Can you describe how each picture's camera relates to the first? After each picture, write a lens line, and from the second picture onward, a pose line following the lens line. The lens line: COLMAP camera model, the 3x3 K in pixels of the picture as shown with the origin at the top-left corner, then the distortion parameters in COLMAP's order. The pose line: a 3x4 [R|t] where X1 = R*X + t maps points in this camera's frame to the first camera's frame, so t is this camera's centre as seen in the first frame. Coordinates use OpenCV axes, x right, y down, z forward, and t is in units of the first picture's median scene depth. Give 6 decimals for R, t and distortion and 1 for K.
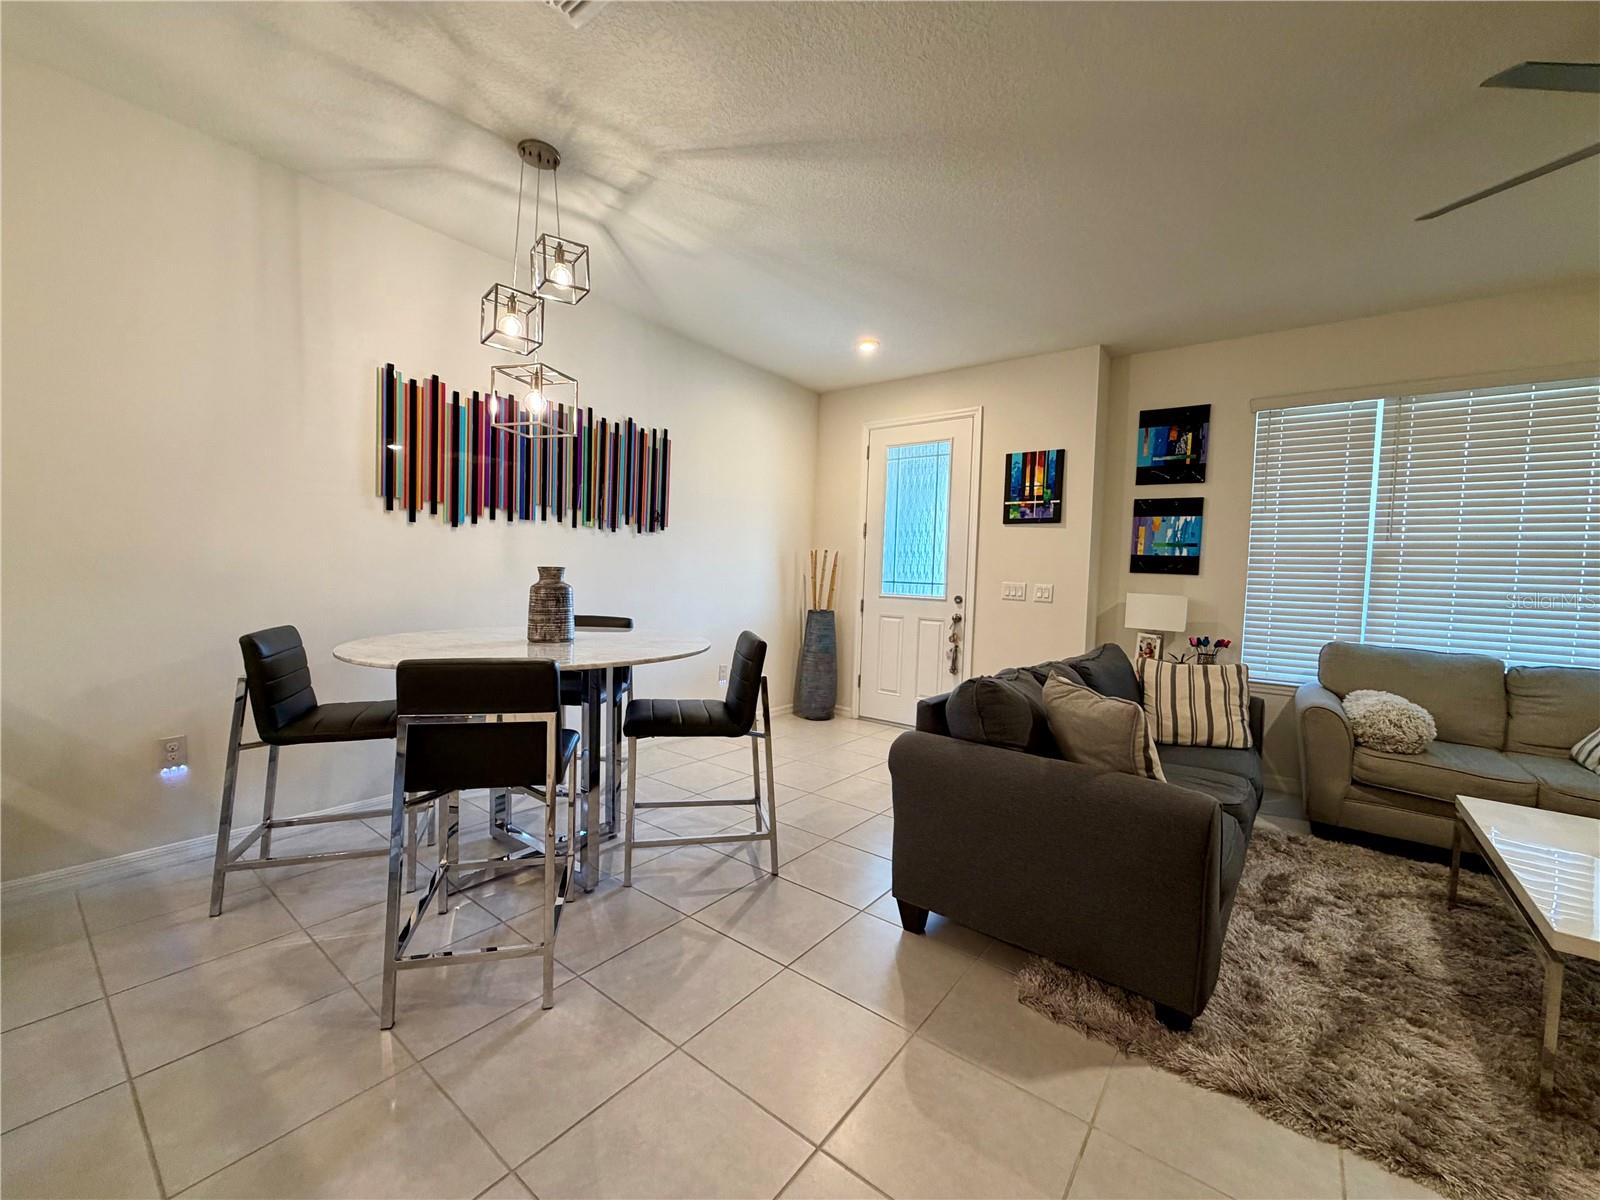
lens RADIAL K [[639.0, 0, 793.4], [0, 639.0, 598.1], [0, 0, 1]] dist [-0.001101, 0.000318]
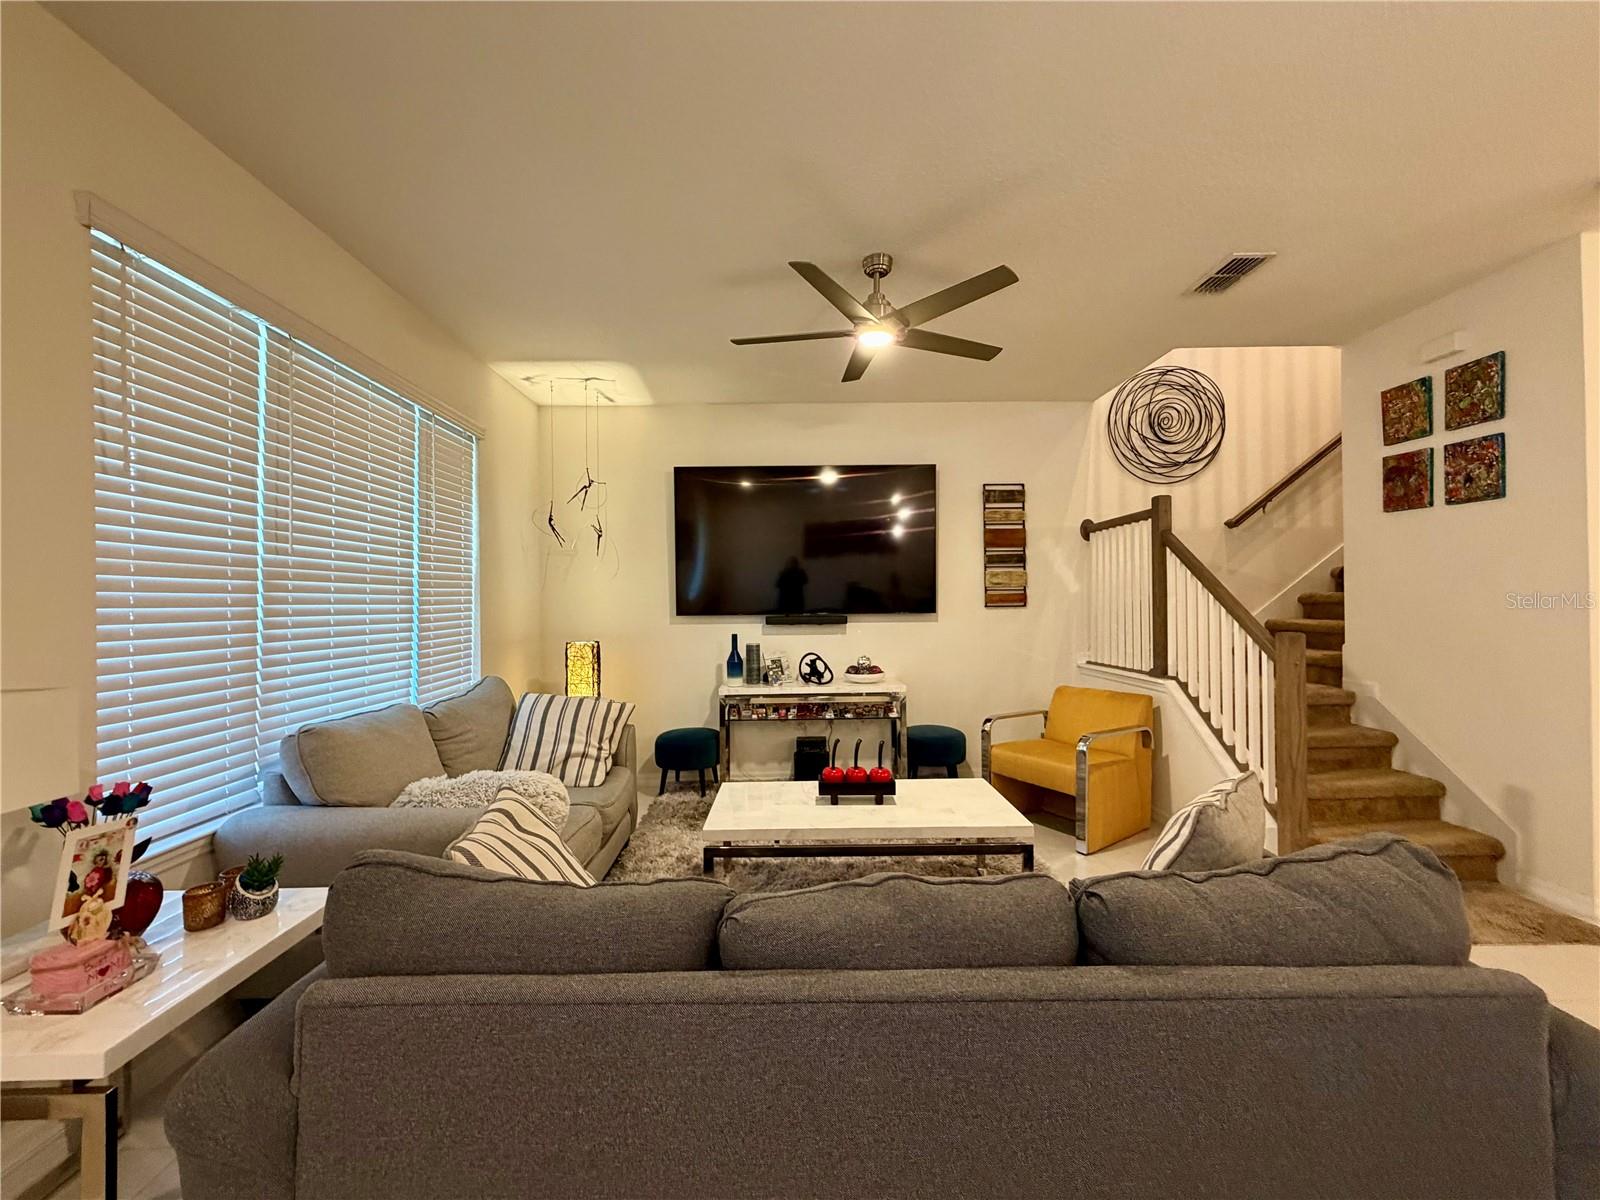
lens RADIAL K [[639.0, 0, 796.2], [0, 639.0, 599.5], [0, 0, 1]] dist [-0.001101, 0.000318]
pose [[-0.628489, -0.024834, 0.777422, 0.099864], [0.016907, 0.998818, 0.045574, -0.057776], [-0.777635, 0.041787, -0.627326, 0.879424]]
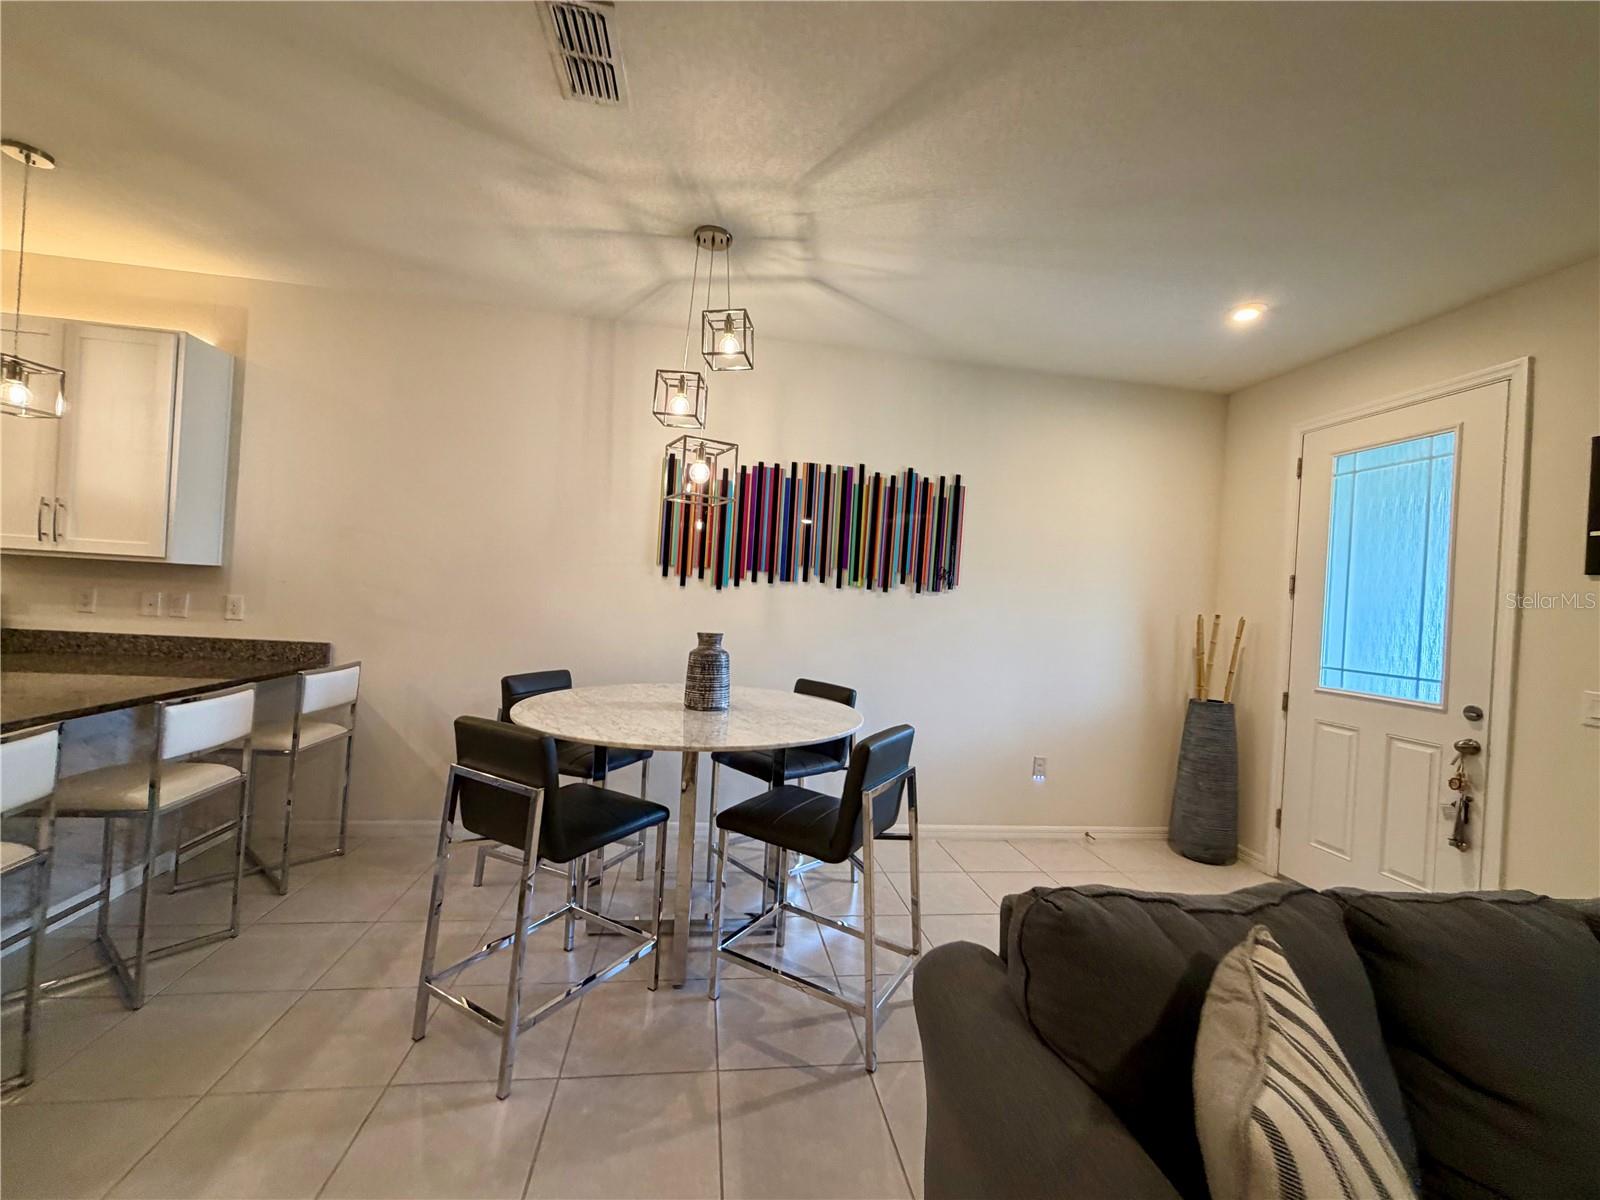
lens RADIAL K [[639.0, 0, 793.6], [0, 639.0, 595.6], [0, 0, 1]] dist [-0.001101, 0.000318]
pose [[0.721566, 0.006249, -0.692317, 0.255174], [-0.061398, 0.996597, -0.054996, -0.037785], [0.689618, 0.082190, 0.719495, 0.233249]]
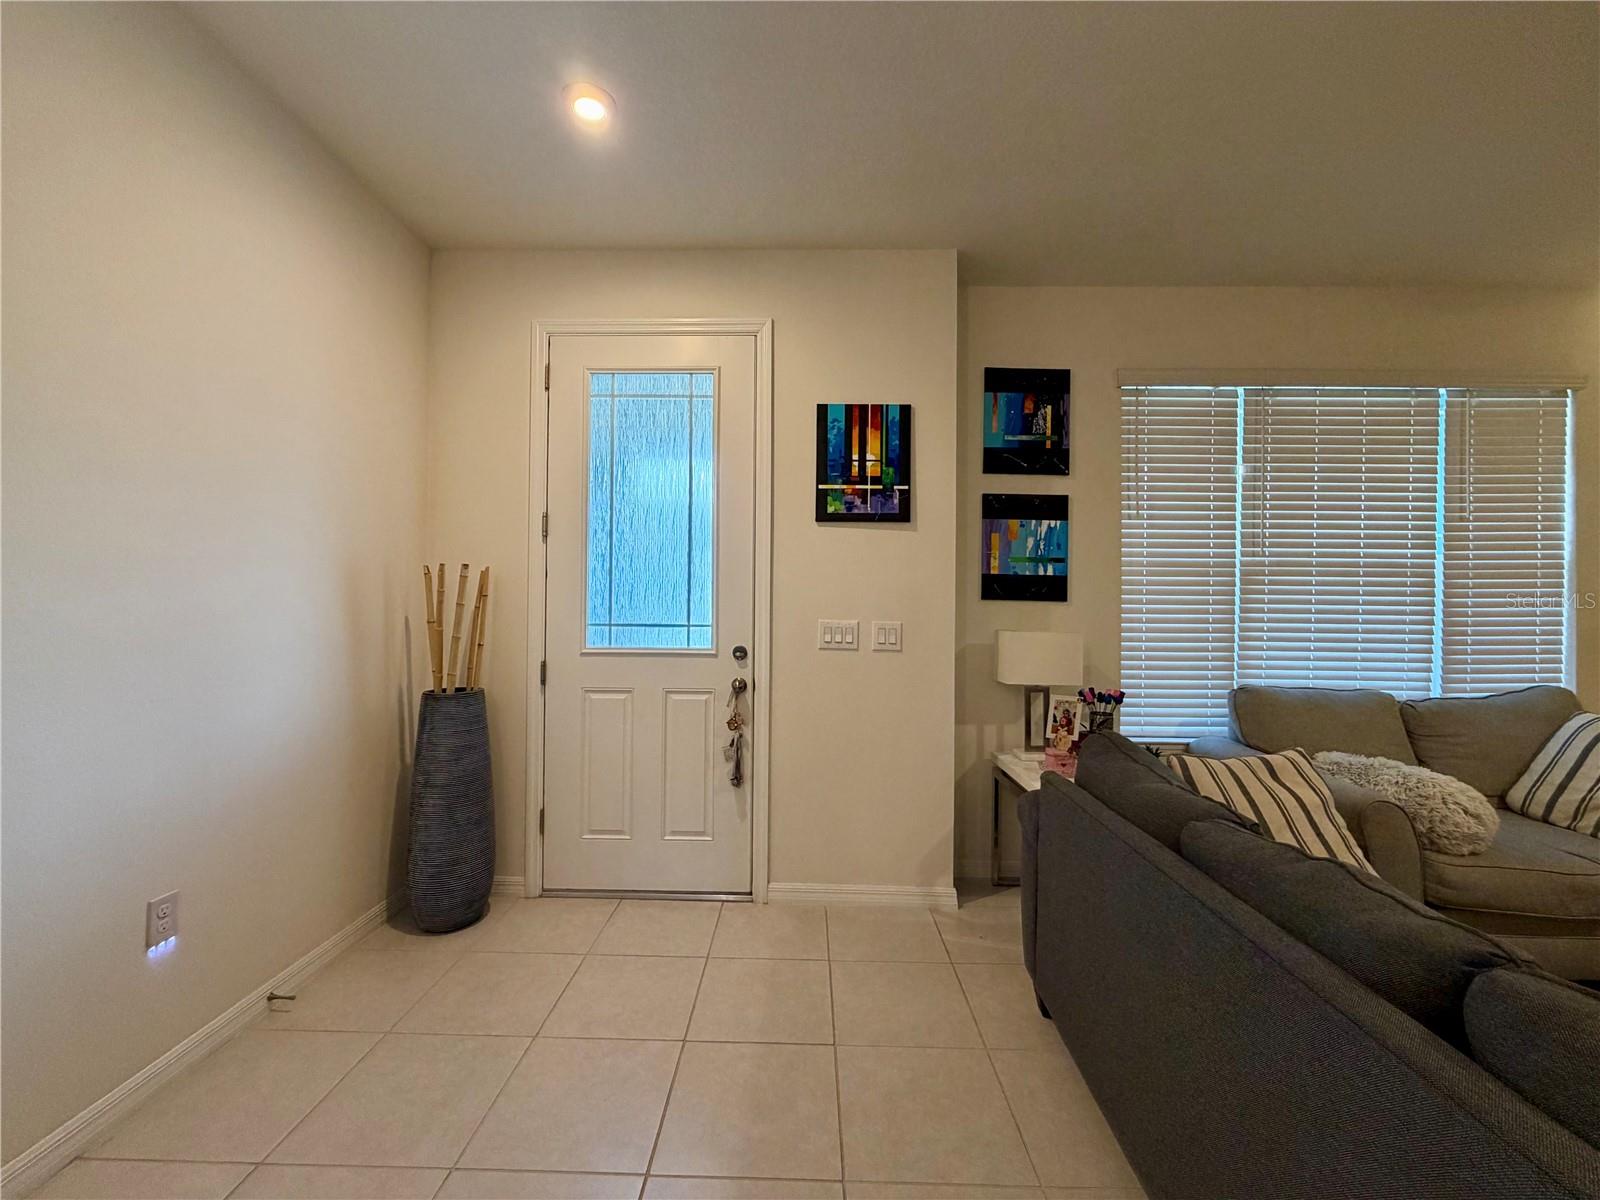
lens RADIAL K [[639.0, 0, 795.0], [0, 639.0, 597.4], [0, 0, 1]] dist [-0.001101, 0.000318]
pose [[0.800824, -0.021694, 0.598507, -0.047357], [0.040318, 0.999030, -0.017735, -0.040724], [-0.597541, 0.038333, 0.800921, 0.608133]]
